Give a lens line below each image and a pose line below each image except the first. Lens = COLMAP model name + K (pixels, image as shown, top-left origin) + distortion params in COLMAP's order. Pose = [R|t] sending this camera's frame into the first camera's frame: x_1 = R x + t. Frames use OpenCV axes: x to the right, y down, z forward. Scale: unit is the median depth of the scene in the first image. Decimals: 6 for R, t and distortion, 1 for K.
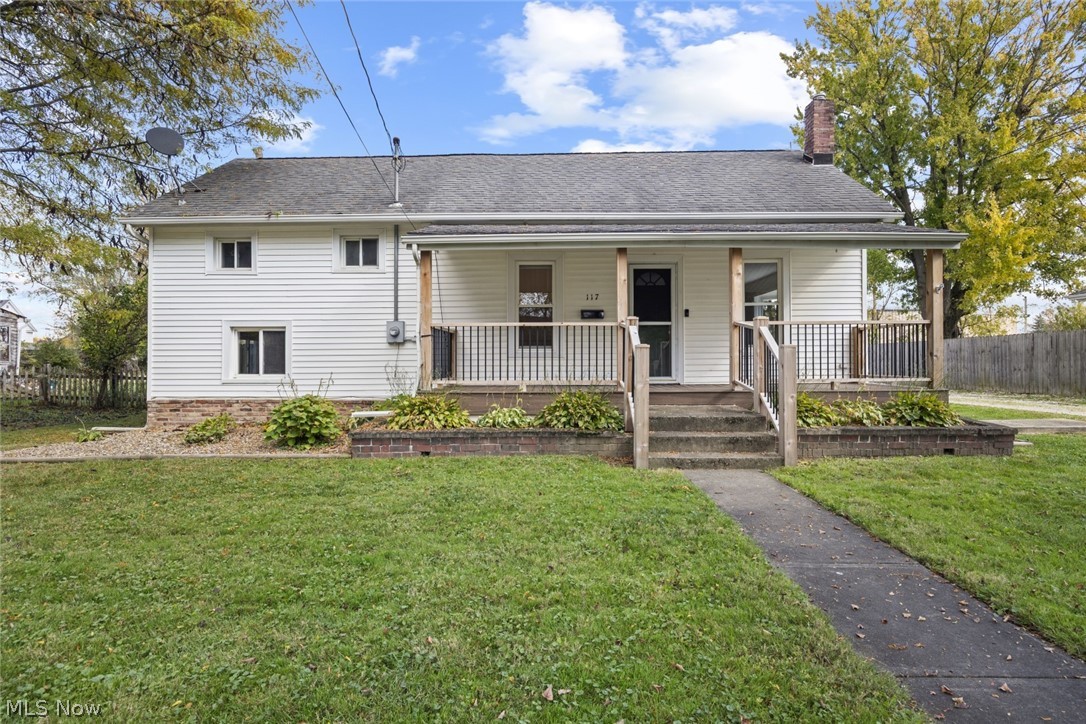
lens RADIAL K [[576.3, 0, 536.1], [0, 576.3, 365.4], [0, 0, 1]] dist [-0.014341, -0.003090]
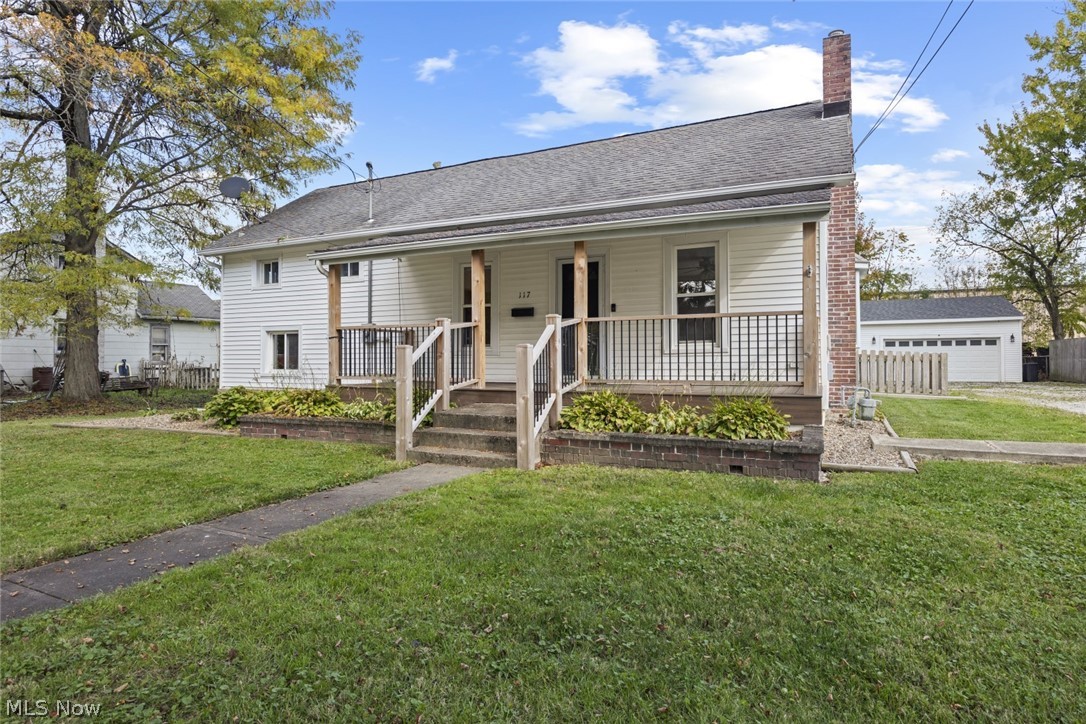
lens RADIAL K [[617.2, 0, 523.6], [0, 617.2, 353.6], [0, 0, 1]] dist [-0.006805, 0.000349]
pose [[0.902265, -0.002390, -0.431176, 0.556398], [-0.002305, 0.999944, -0.010366, -0.005659], [0.431177, 0.010347, 0.902208, 0.032780]]
